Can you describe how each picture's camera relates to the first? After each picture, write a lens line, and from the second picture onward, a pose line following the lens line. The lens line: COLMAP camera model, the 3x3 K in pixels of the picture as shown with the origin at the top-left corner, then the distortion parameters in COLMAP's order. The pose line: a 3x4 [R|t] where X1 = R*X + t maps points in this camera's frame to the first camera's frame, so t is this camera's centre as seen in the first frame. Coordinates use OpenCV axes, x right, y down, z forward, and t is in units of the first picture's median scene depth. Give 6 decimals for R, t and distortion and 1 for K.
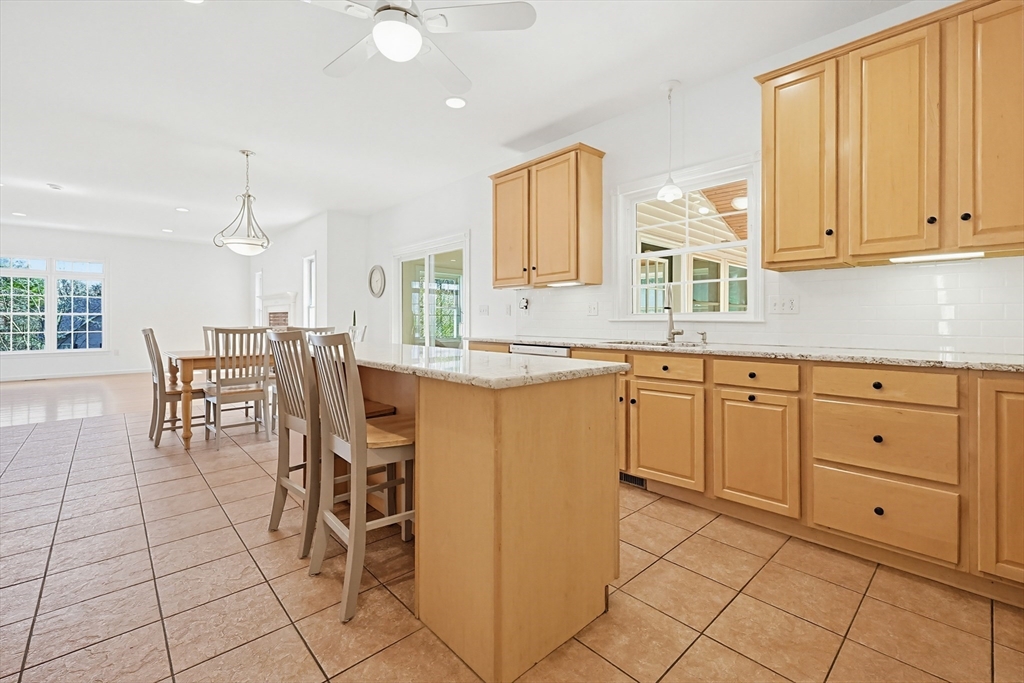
lens RADIAL K [[438.7, 0, 511.1], [0, 438.7, 330.9], [0, 0, 1]] dist [-0.003611, -0.000469]
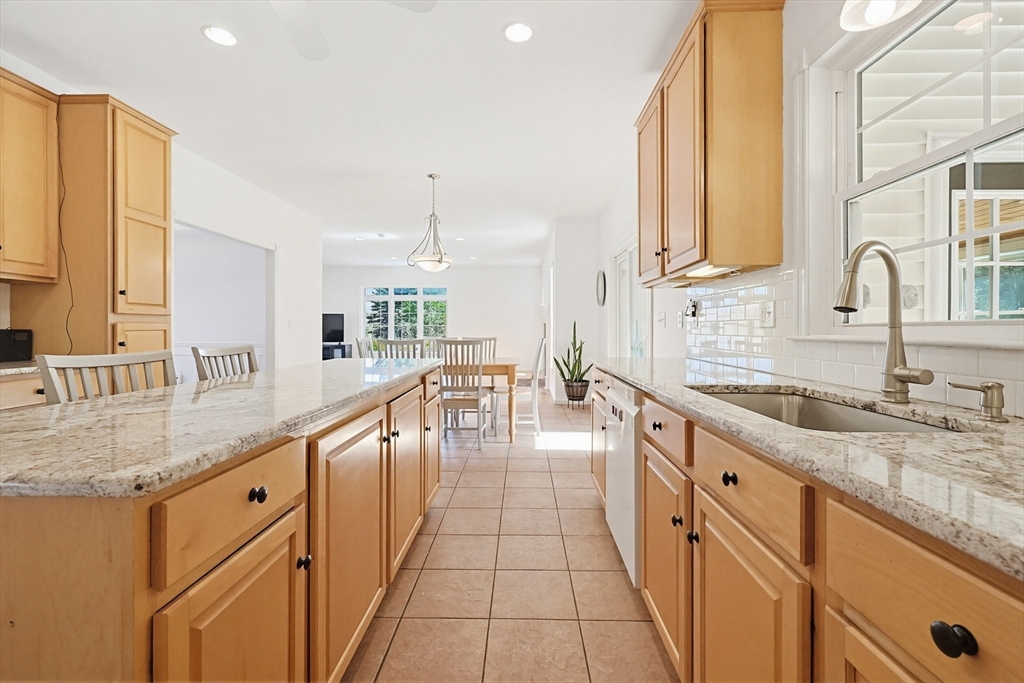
lens RADIAL K [[438.7, 0, 514.0], [0, 438.7, 334.7], [0, 0, 1]] dist [-0.003611, -0.000469]
pose [[0.723692, 0.005835, -0.690099, 0.276642], [-0.014648, 0.999869, -0.006907, -0.016380], [0.689968, 0.015107, 0.723682, 0.367560]]
